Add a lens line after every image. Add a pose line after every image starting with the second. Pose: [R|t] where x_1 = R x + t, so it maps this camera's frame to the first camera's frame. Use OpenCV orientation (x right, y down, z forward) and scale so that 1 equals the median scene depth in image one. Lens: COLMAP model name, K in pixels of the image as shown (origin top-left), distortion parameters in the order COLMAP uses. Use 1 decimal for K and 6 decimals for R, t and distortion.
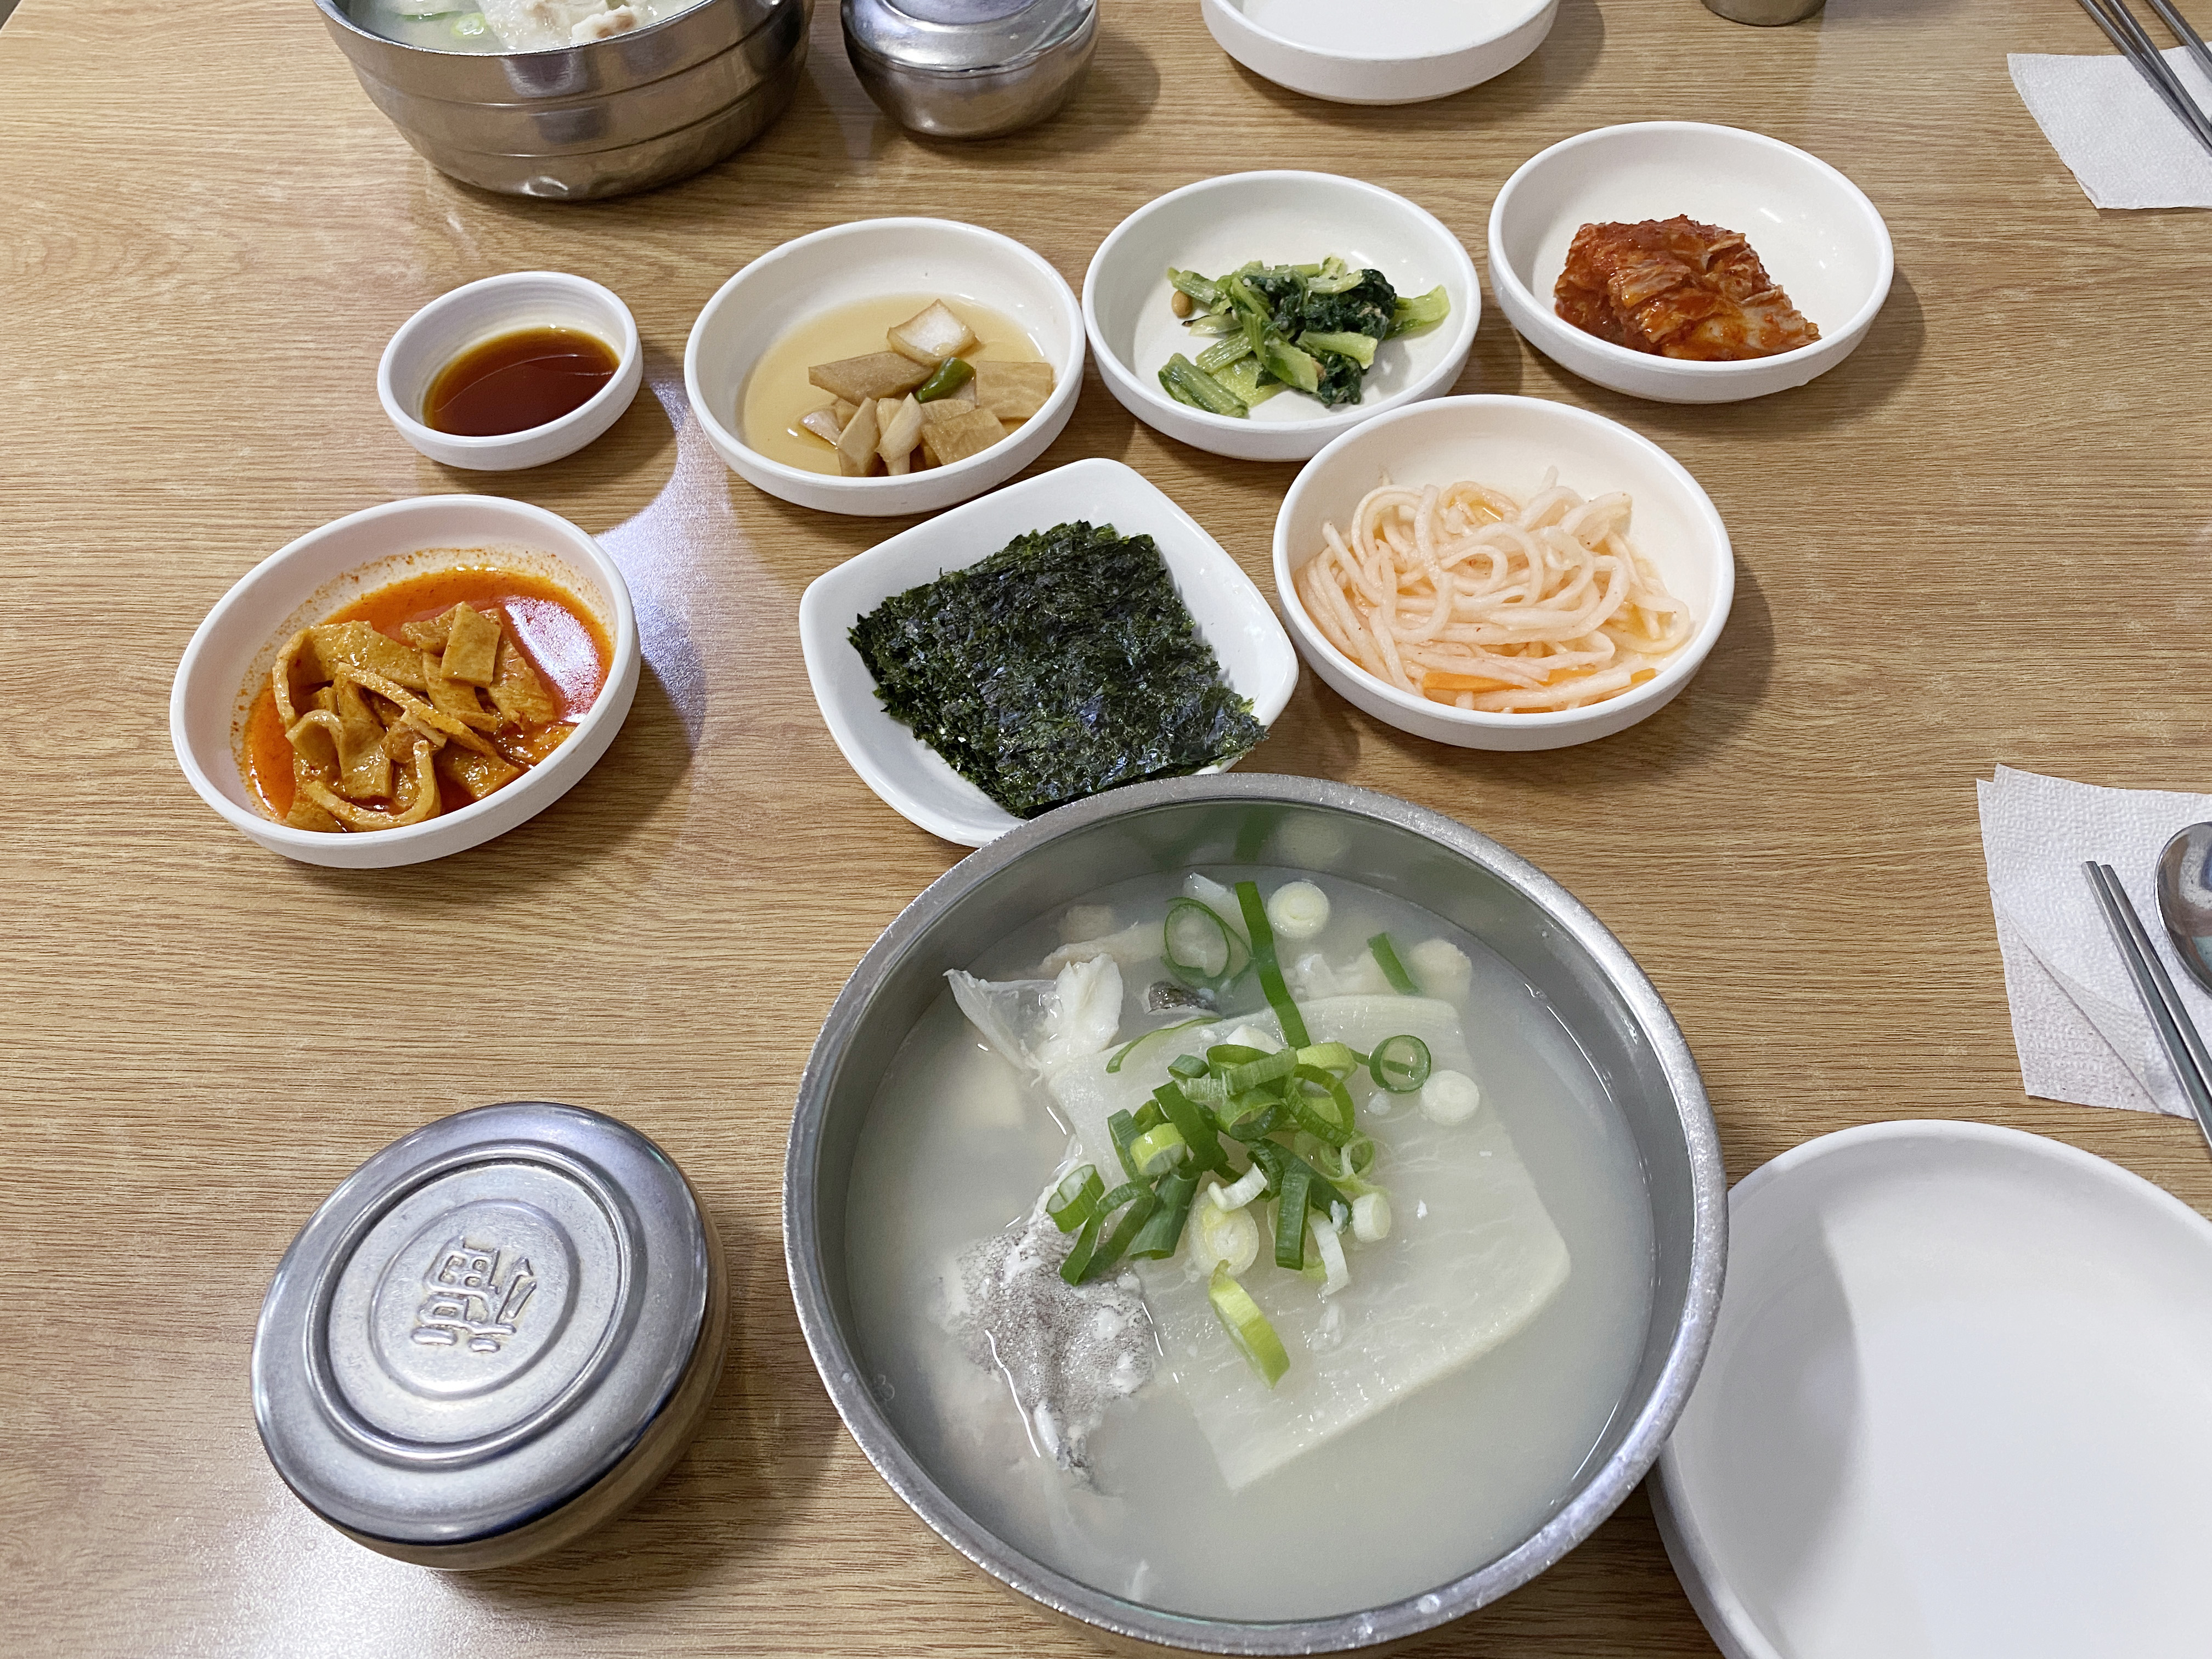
lens RADIAL K [[1715.7, 0, 1080.4], [0, 1715.7, 831.8], [0, 0, 1]] dist [0.083910, -0.245610]
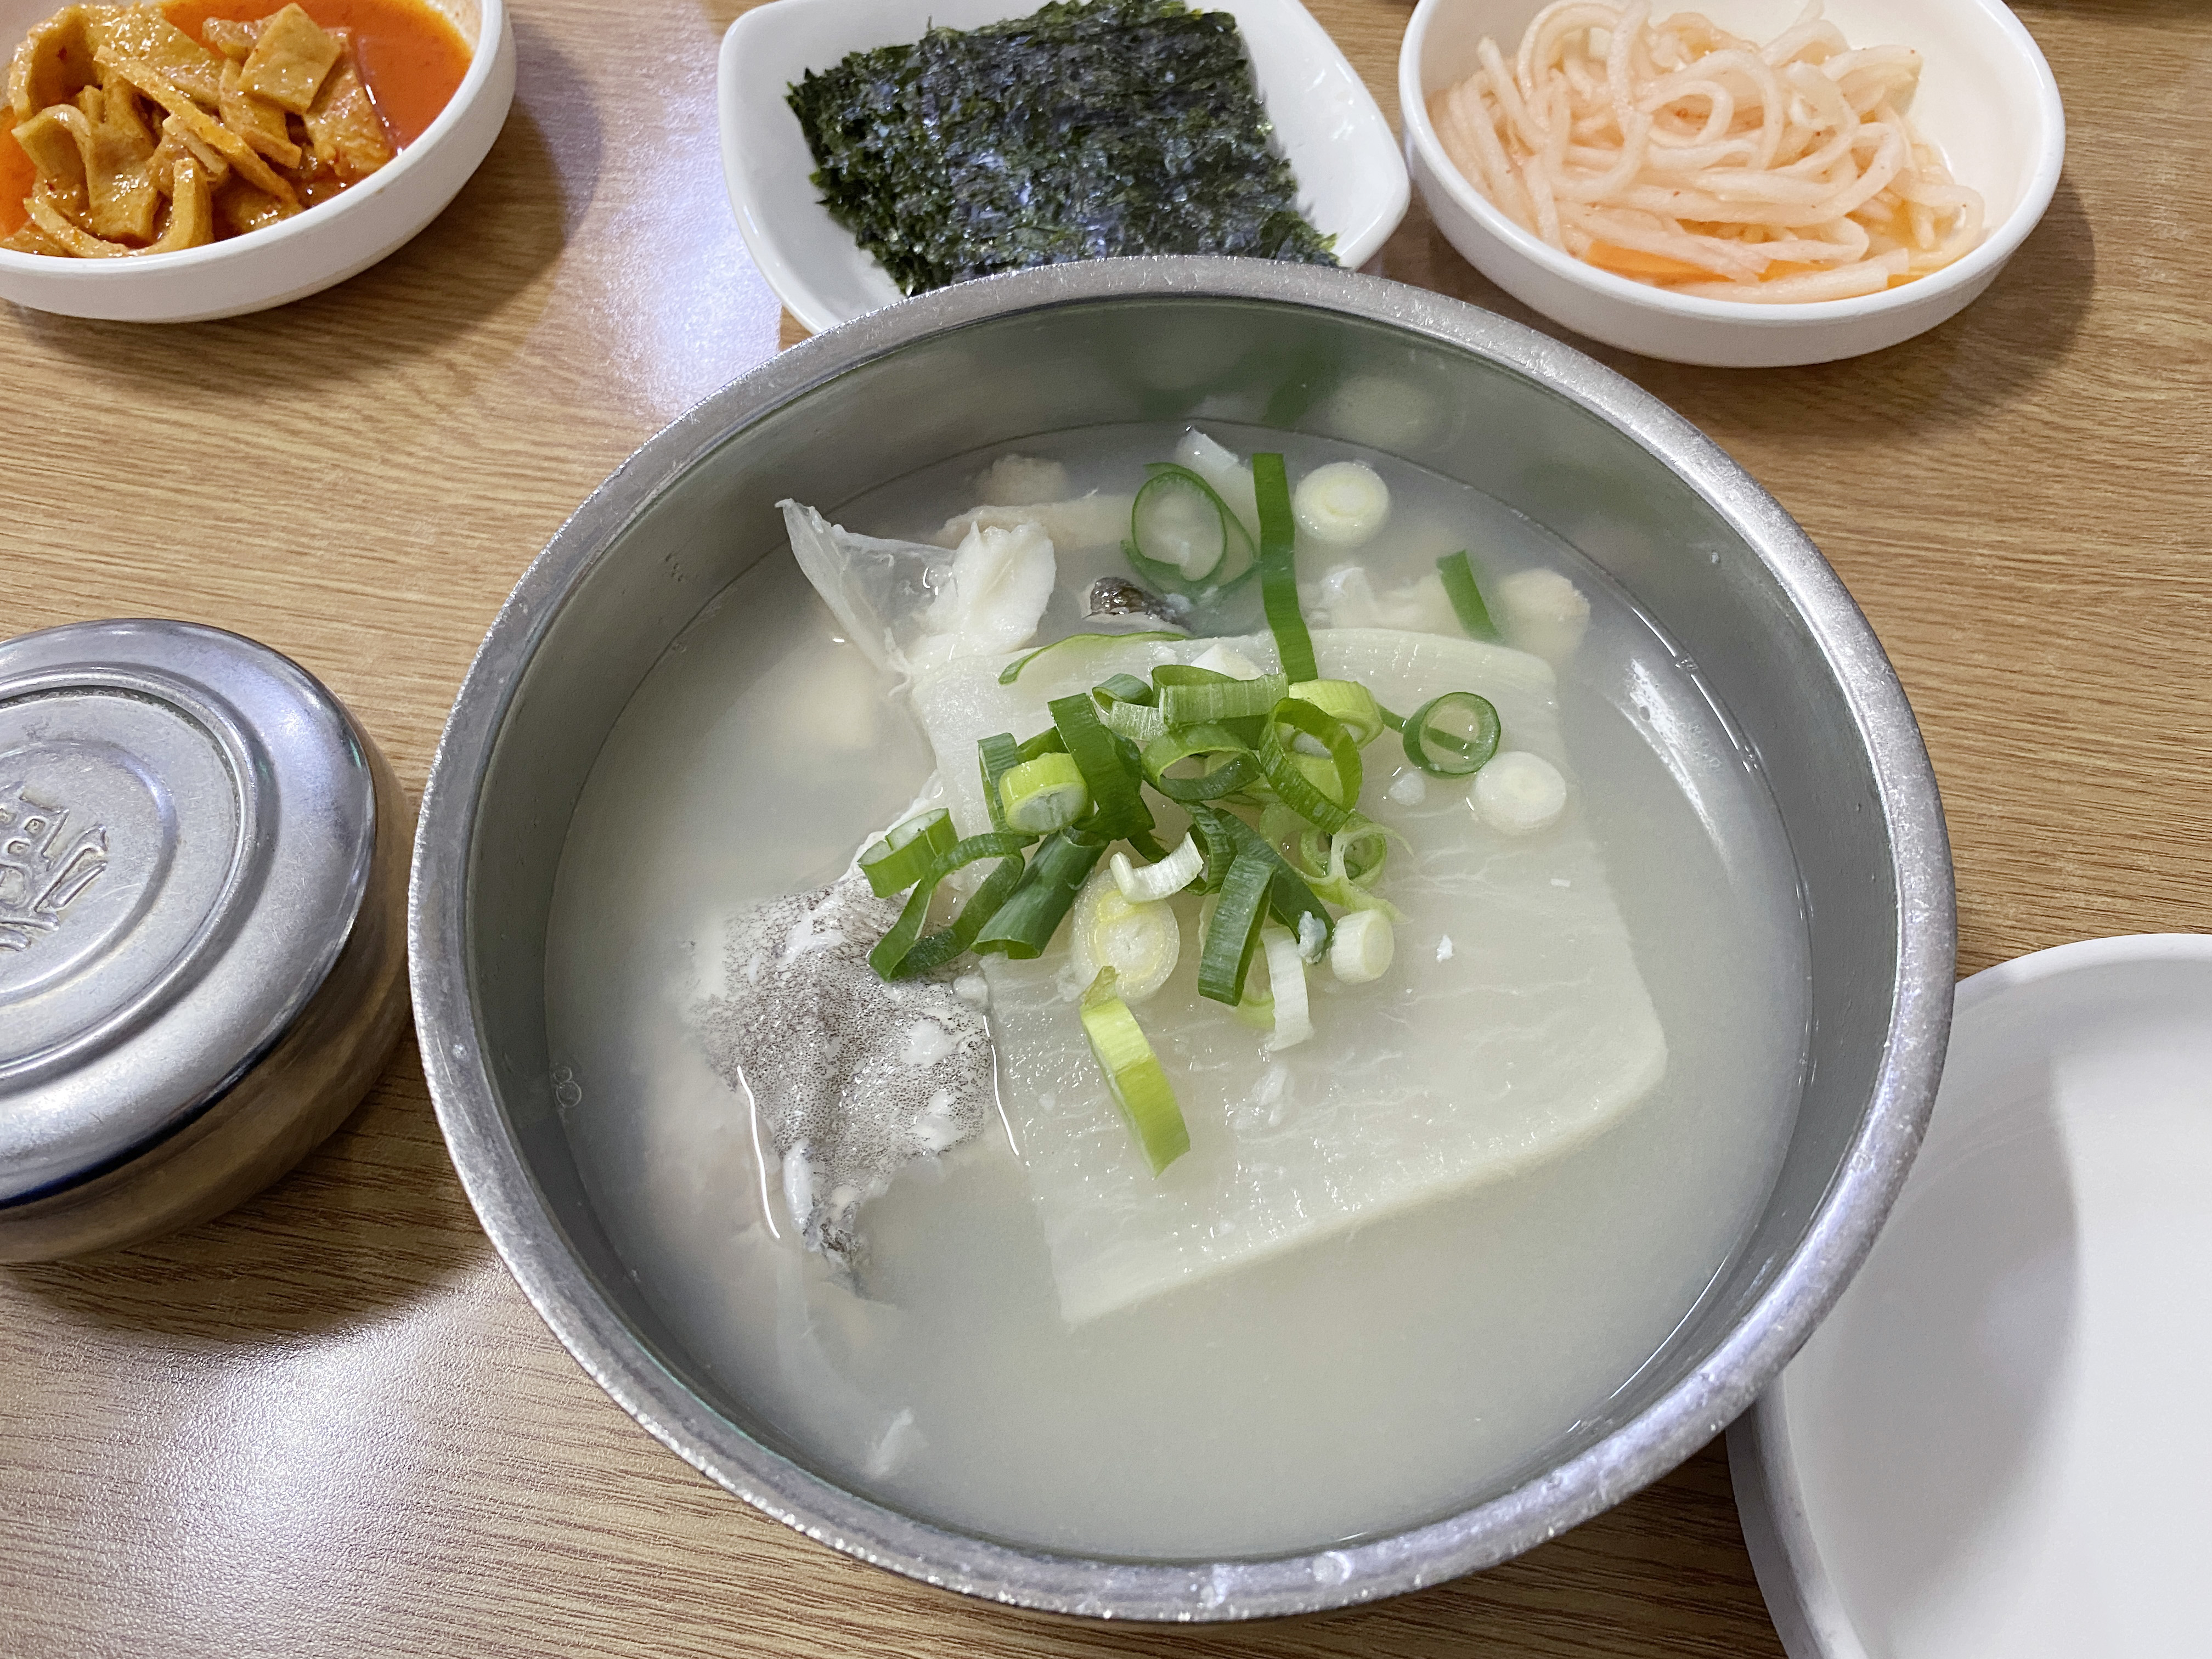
lens RADIAL K [[1713.8, 0, 1106.0], [0, 1713.8, 829.5], [0, 0, 1]] dist [0.010093, -0.016454]
pose [[0.988583, 0.143590, -0.045678, 0.080307], [-0.138335, 0.985053, 0.102633, 0.106313], [0.059732, -0.095143, 0.993670, 0.305265]]
